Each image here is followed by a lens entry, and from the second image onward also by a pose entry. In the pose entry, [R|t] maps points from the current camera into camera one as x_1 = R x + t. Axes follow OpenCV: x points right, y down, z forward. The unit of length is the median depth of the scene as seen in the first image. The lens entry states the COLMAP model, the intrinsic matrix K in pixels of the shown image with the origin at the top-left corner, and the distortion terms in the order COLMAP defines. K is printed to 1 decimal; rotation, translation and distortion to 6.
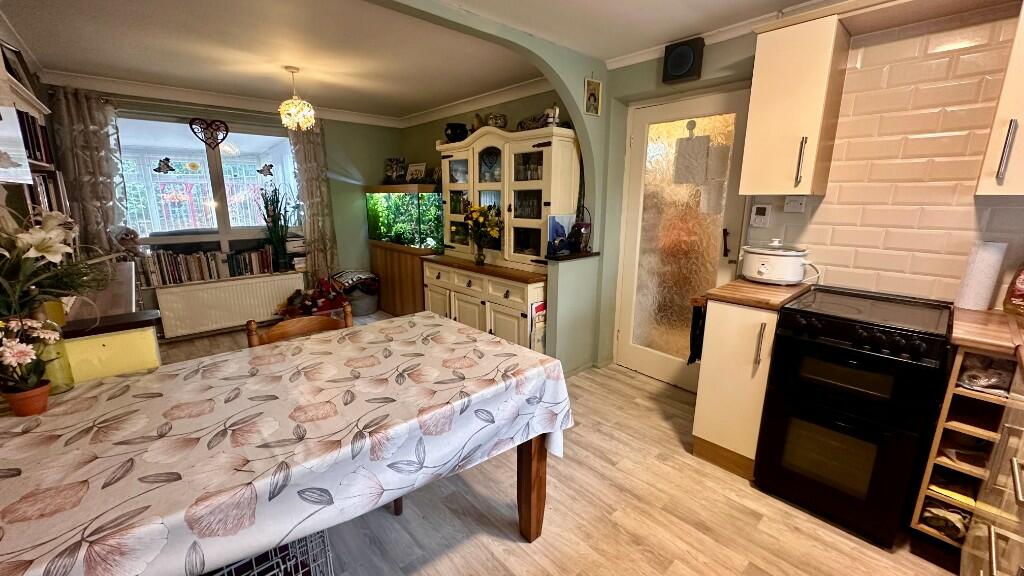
lens RADIAL K [[410.3, 0, 511.6], [0, 410.3, 287.2], [0, 0, 1]] dist [-0.000339, 0.000321]
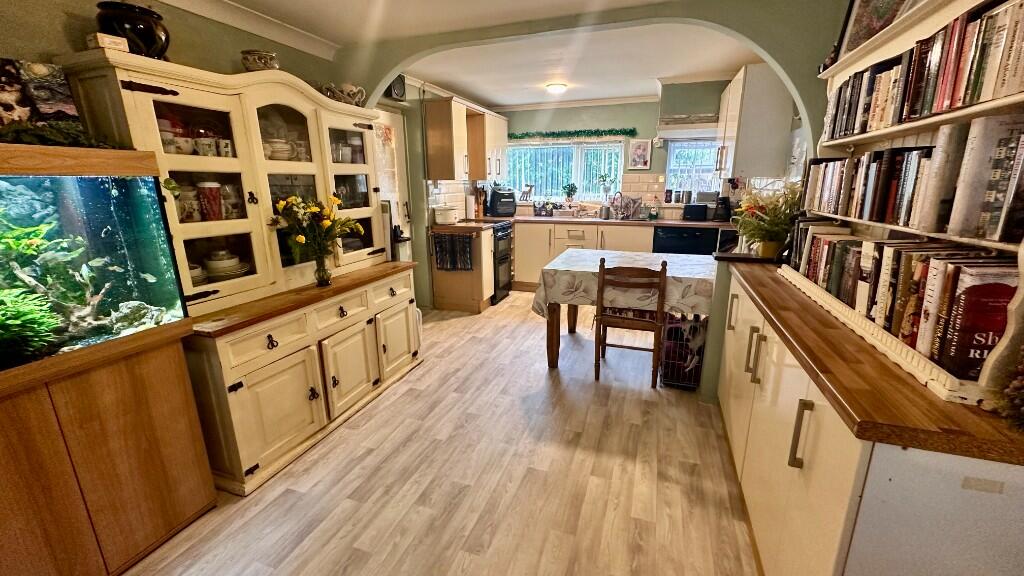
lens RADIAL K [[410.3, 0, 514.1], [0, 410.3, 283.4], [0, 0, 1]] dist [-0.000339, 0.000321]
pose [[-0.473136, -0.217846, 0.853631, -0.888126], [0.192197, 0.920083, 0.341333, -0.251902], [-0.859769, 0.325562, -0.393455, 1.104703]]
